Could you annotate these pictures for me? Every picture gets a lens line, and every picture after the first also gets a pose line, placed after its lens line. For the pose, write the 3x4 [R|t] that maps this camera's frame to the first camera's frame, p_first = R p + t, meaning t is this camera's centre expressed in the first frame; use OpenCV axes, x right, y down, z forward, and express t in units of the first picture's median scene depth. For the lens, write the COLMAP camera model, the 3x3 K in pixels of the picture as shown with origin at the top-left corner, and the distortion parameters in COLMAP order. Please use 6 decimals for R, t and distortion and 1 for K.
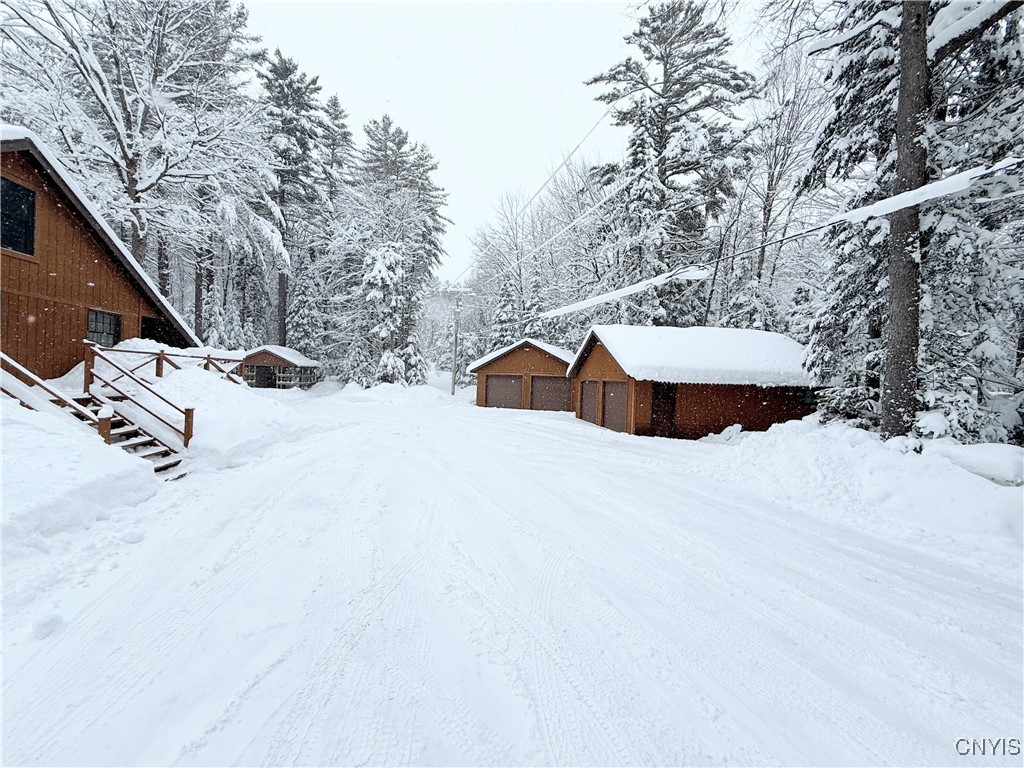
lens RADIAL K [[405.8, 0, 507.9], [0, 405.8, 382.8], [0, 0, 1]] dist [-0.001063, 0.000385]
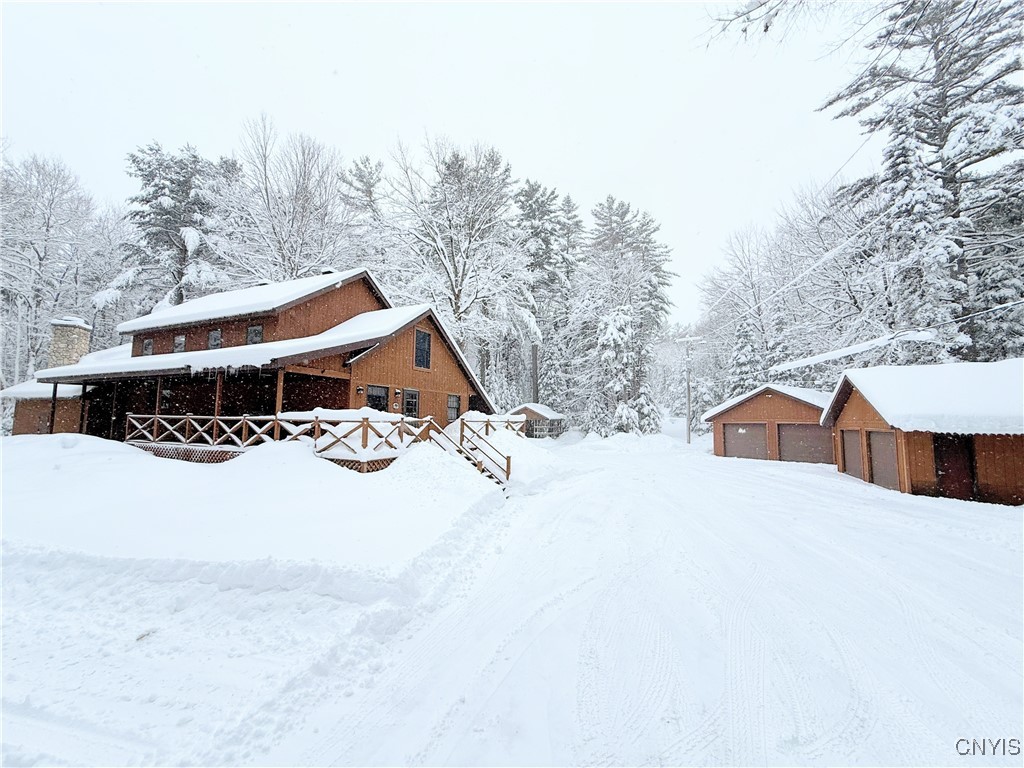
lens RADIAL K [[405.8, 0, 507.9], [0, 405.8, 382.8], [0, 0, 1]] dist [-0.001063, 0.000385]
pose [[0.848388, -0.074475, -0.524110, 0.023717], [0.015304, 0.993091, -0.116344, -0.009882], [0.529153, 0.090684, 0.843667, -0.101392]]
